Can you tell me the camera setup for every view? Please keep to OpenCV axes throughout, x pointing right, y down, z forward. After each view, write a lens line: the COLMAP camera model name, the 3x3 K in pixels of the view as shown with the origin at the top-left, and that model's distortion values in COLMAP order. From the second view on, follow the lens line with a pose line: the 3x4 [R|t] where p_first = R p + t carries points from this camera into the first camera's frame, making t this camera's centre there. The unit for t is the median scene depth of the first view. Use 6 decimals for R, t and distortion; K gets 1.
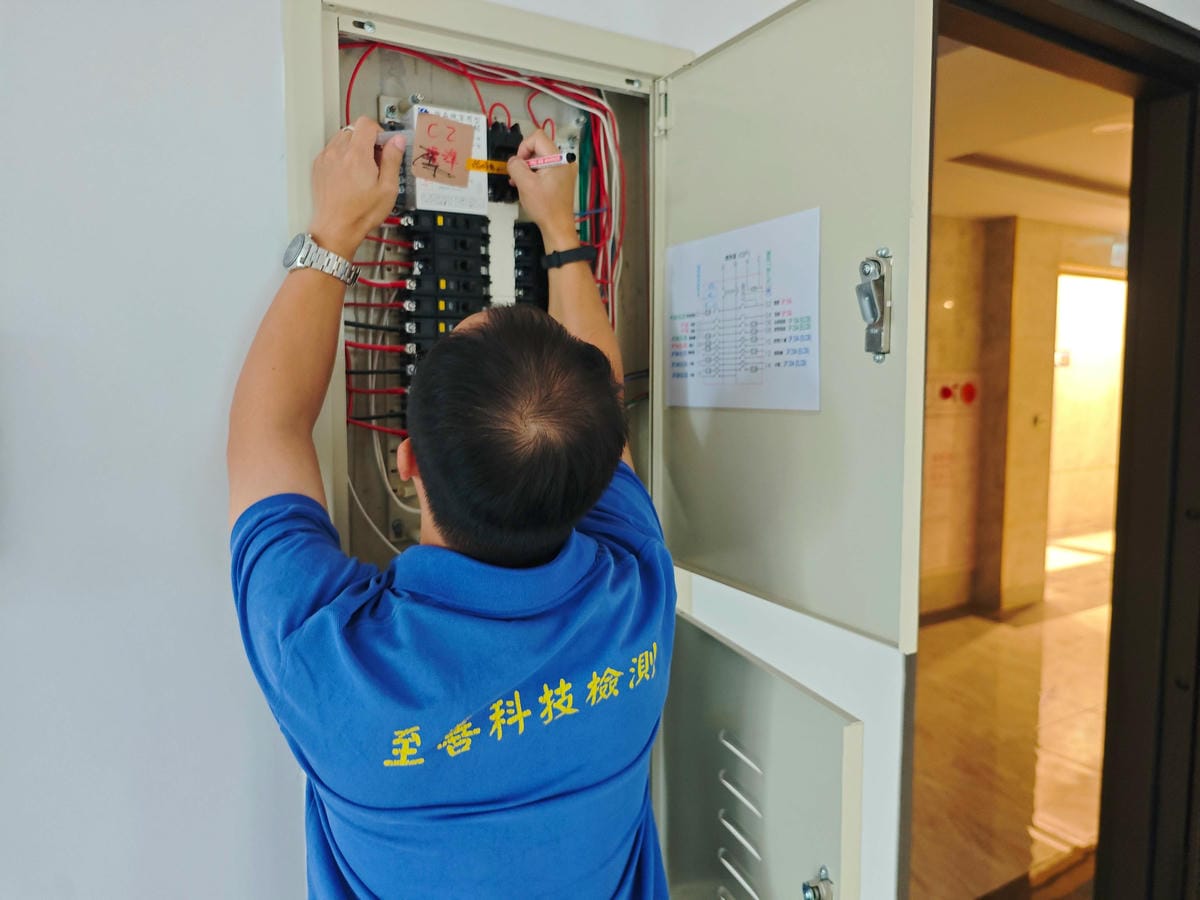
lens RADIAL K [[823.1, 0, 602.5], [0, 823.1, 444.4], [0, 0, 1]] dist [0.004202, 0.000495]
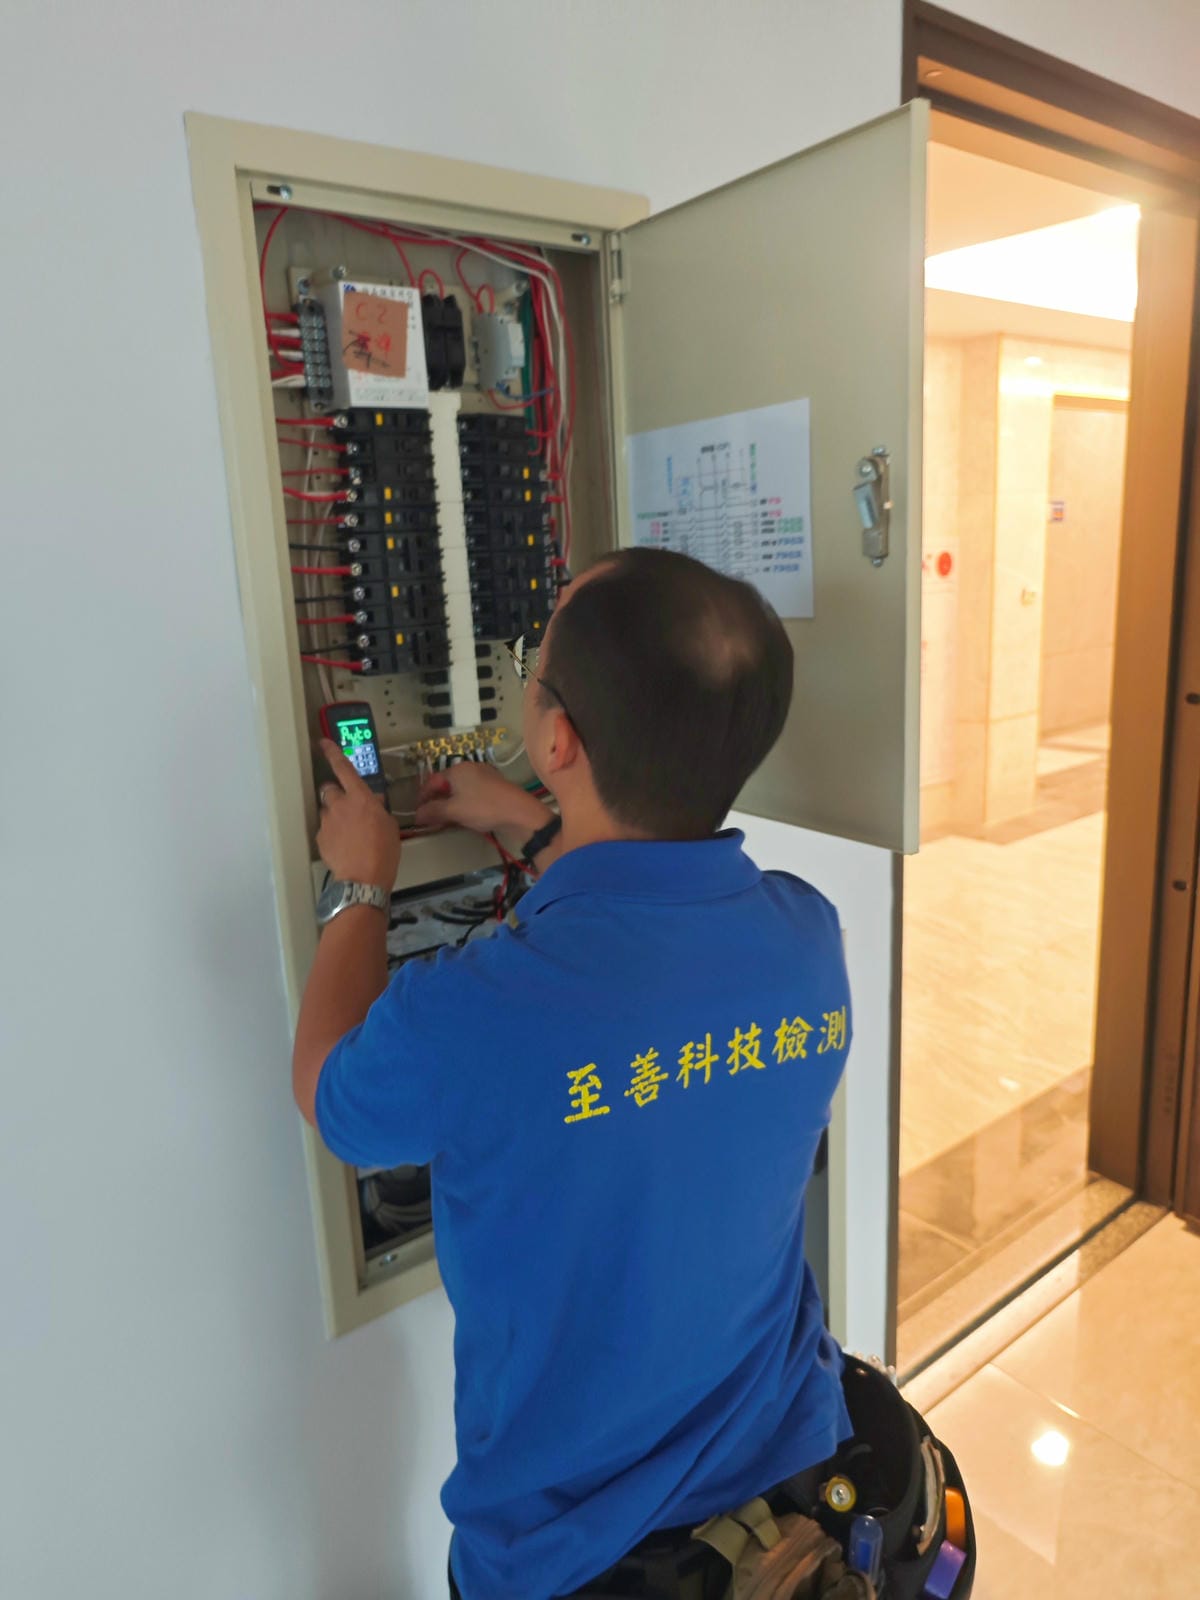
lens RADIAL K [[1084.2, 0, 596.1], [0, 1084.2, 803.2], [0, 0, 1]] dist [-0.004736, 0.002123]
pose [[0.991979, -0.073735, 0.102668, -0.114998], [0.058791, 0.988168, 0.141657, -0.018783], [-0.111898, -0.134485, 0.984577, -0.206794]]
